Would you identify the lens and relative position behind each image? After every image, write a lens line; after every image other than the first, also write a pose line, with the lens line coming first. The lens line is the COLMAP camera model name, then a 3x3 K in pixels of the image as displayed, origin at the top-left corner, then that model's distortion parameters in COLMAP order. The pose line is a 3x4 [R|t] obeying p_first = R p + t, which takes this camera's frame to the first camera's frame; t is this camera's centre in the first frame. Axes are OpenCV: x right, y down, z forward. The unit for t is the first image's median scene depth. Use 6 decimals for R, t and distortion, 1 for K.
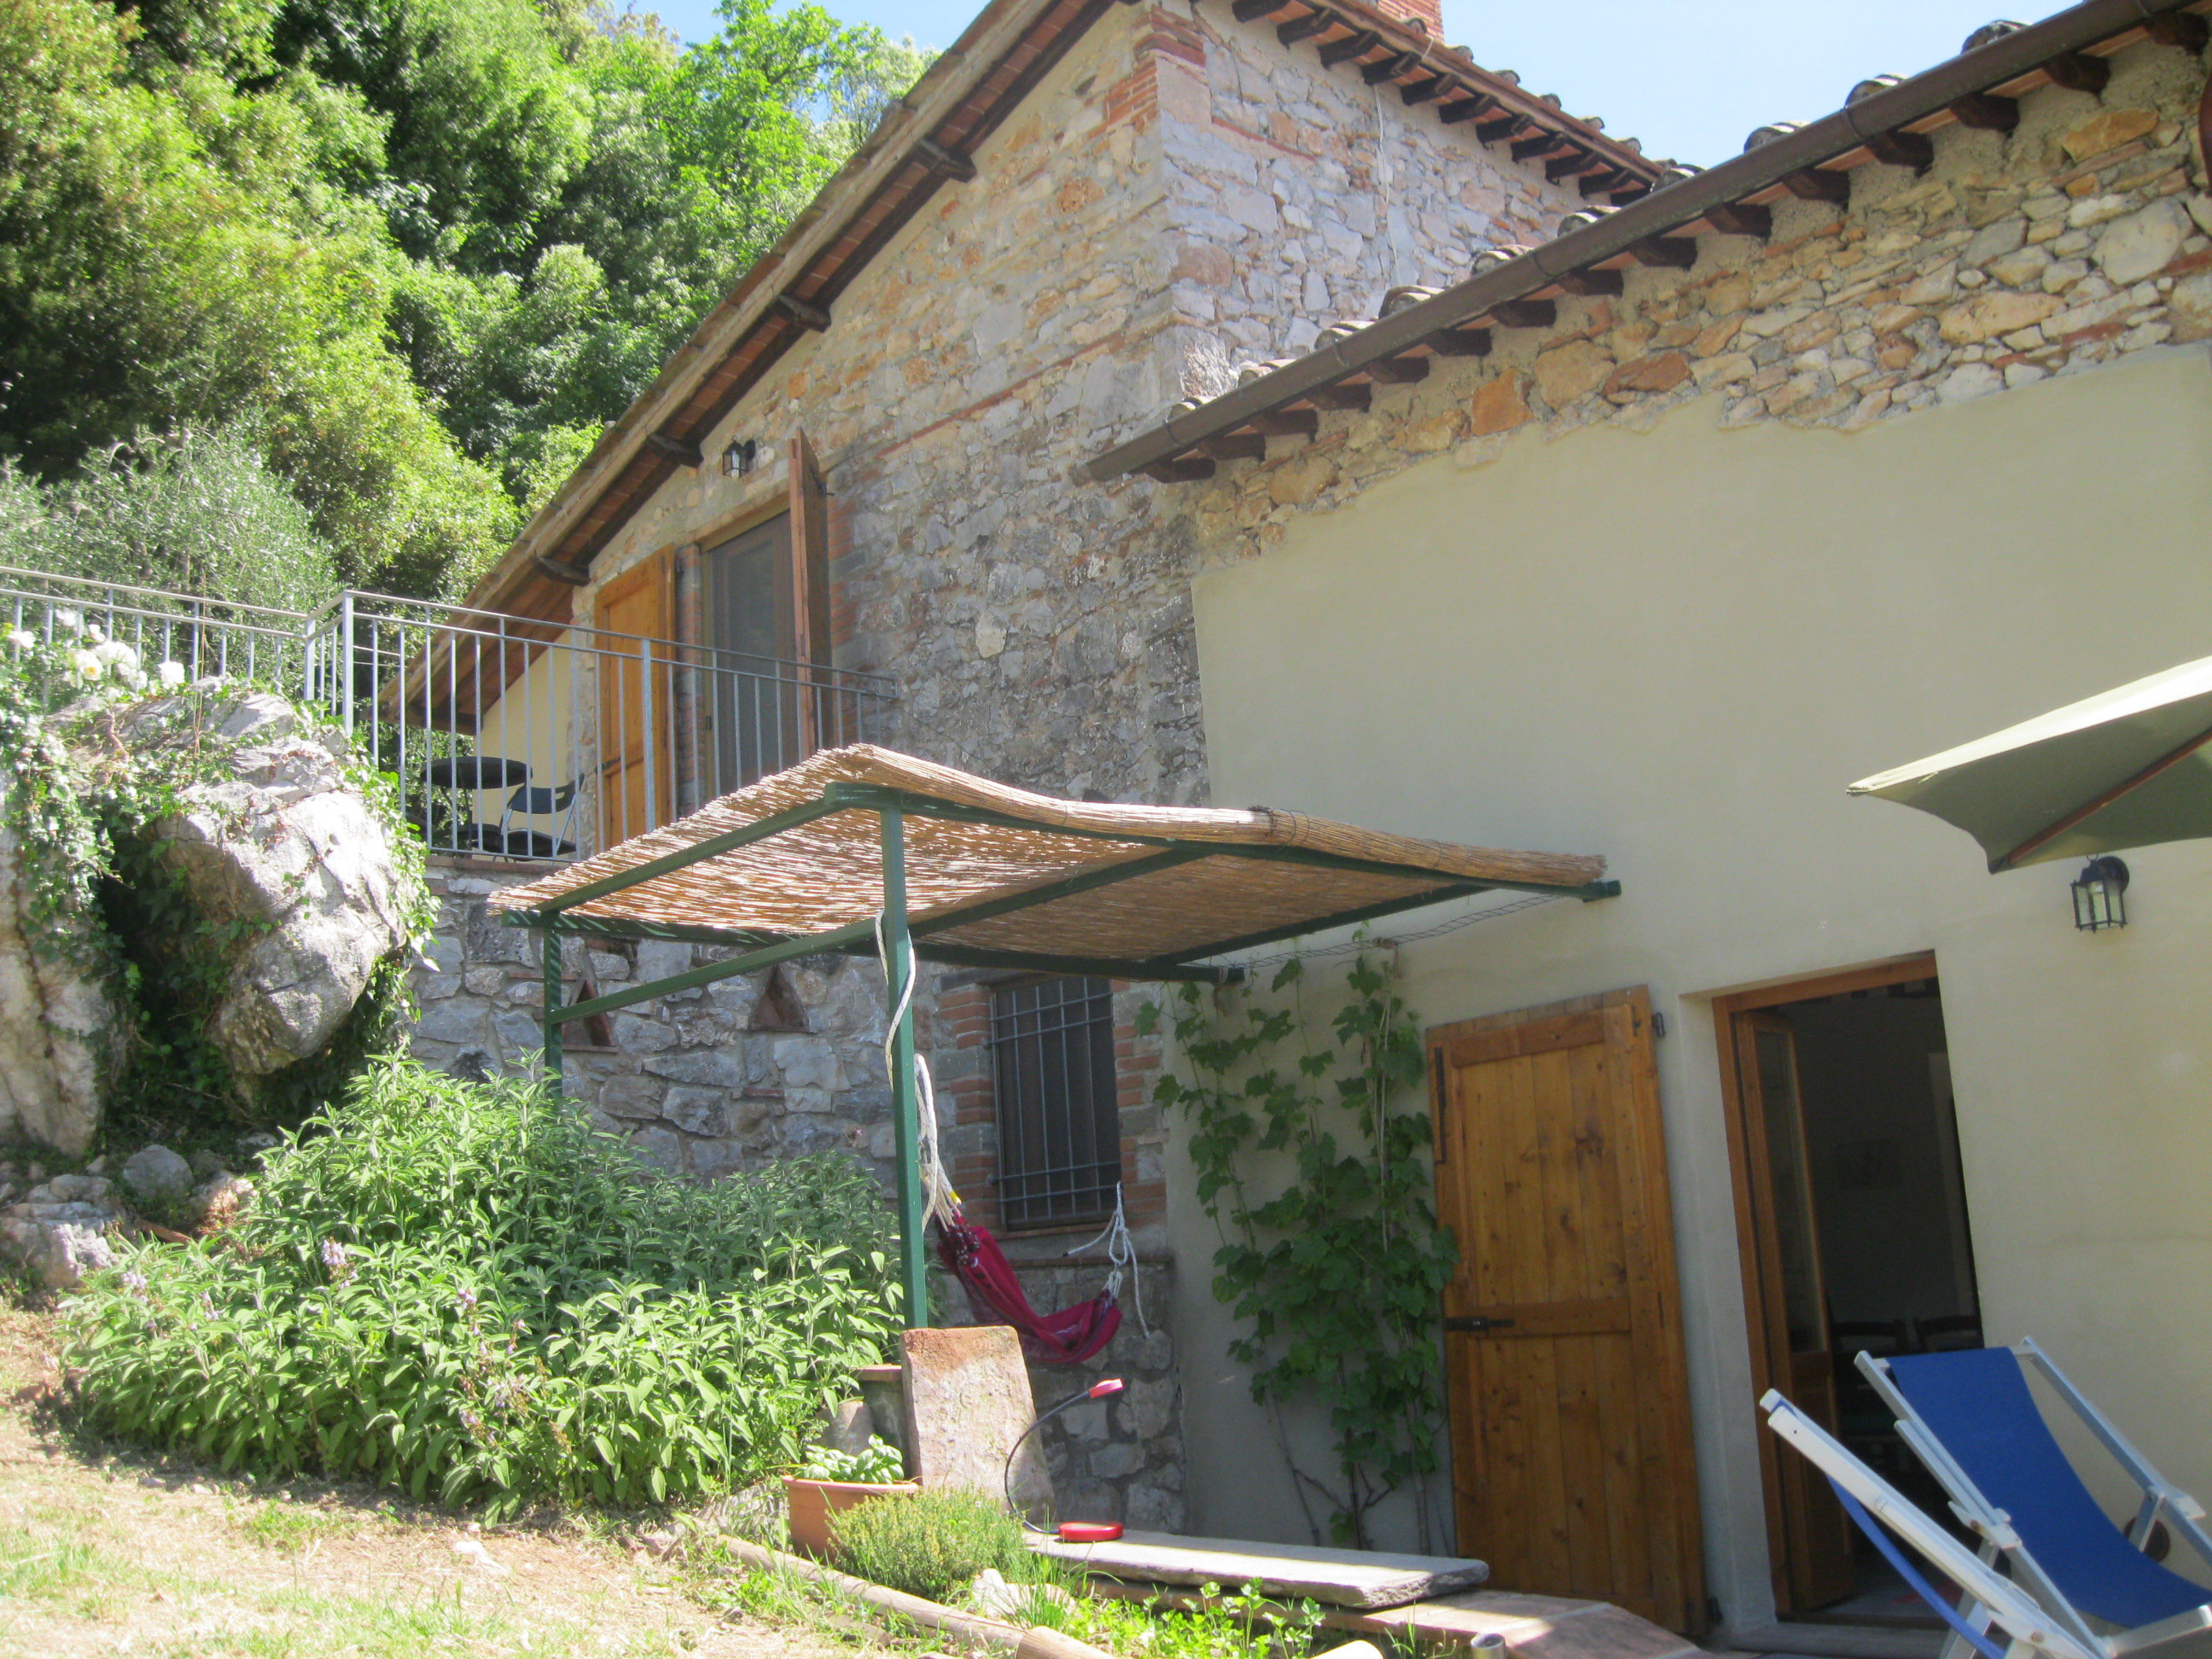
lens RADIAL K [[2214.7, 0, 1106.0], [0, 2214.7, 829.5], [0, 0, 1]] dist [-0.119591, 0.049920]
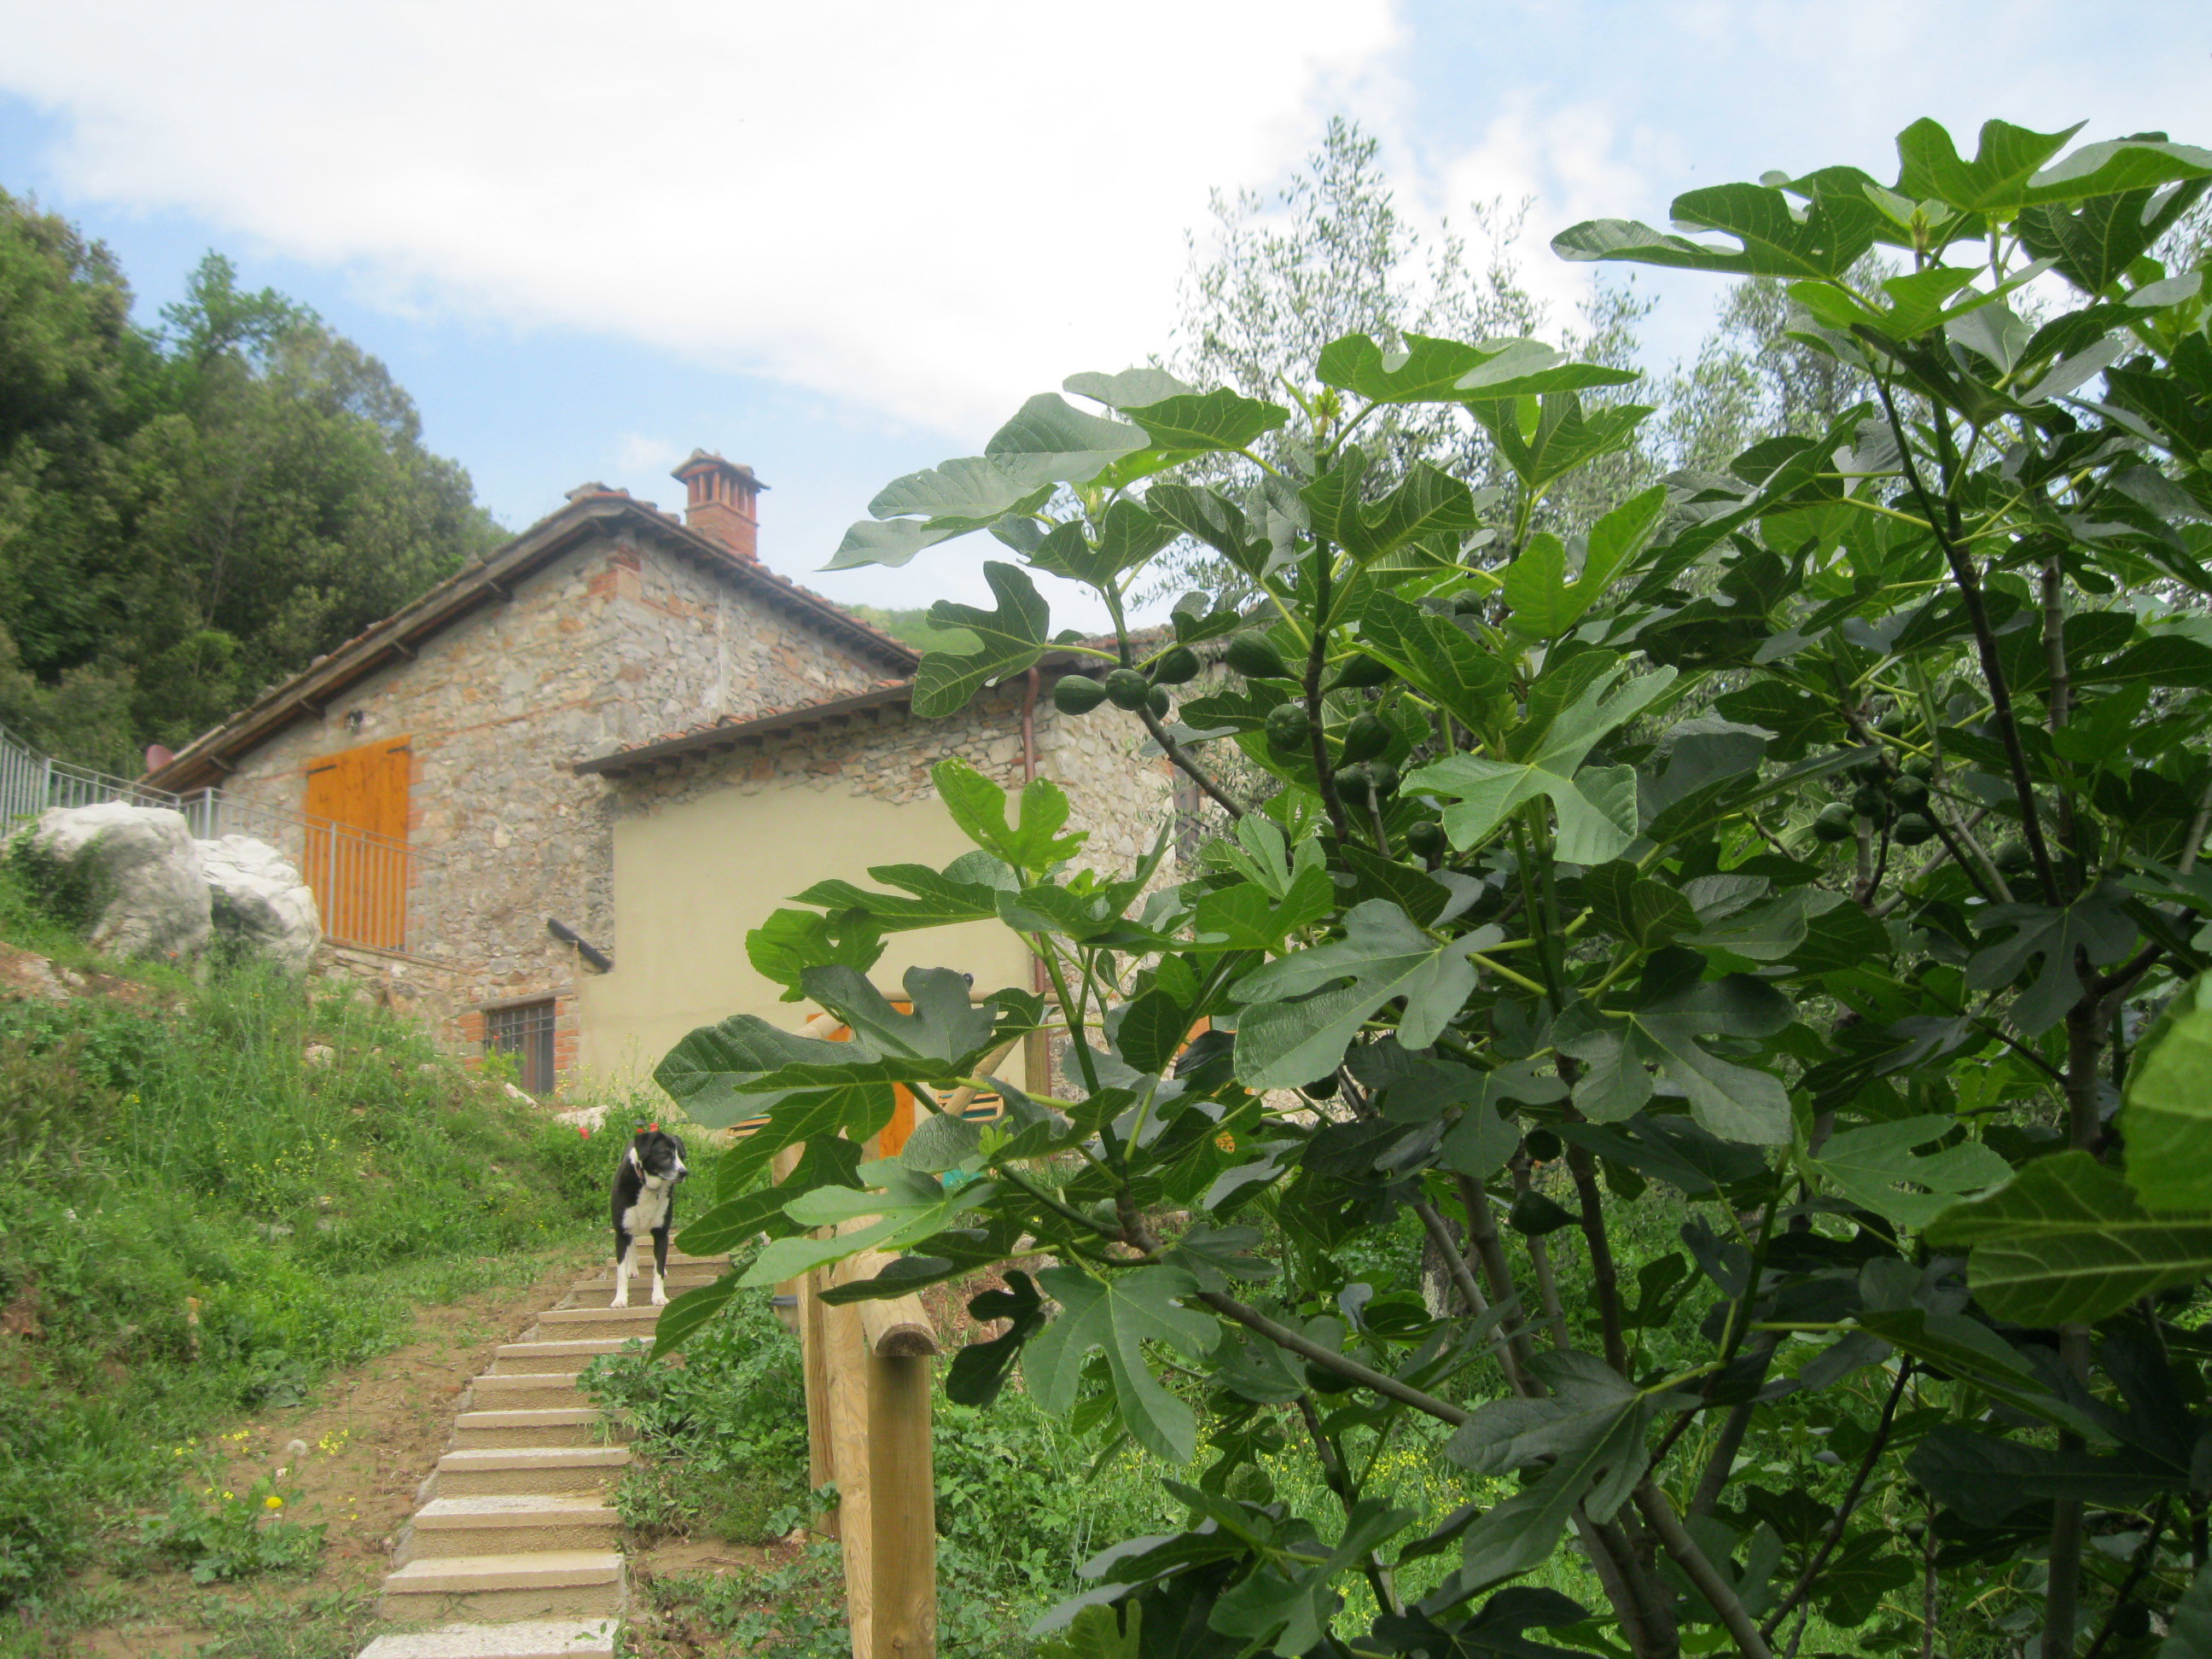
lens RADIAL K [[2214.7, 0, 1106.0], [0, 2214.7, 829.5], [0, 0, 1]] dist [-0.119591, 0.049920]
pose [[0.939408, 0.102936, 0.326981, -0.292331], [-0.075826, 0.992620, -0.094636, 0.079786], [-0.334309, 0.064108, 0.940281, -1.618072]]
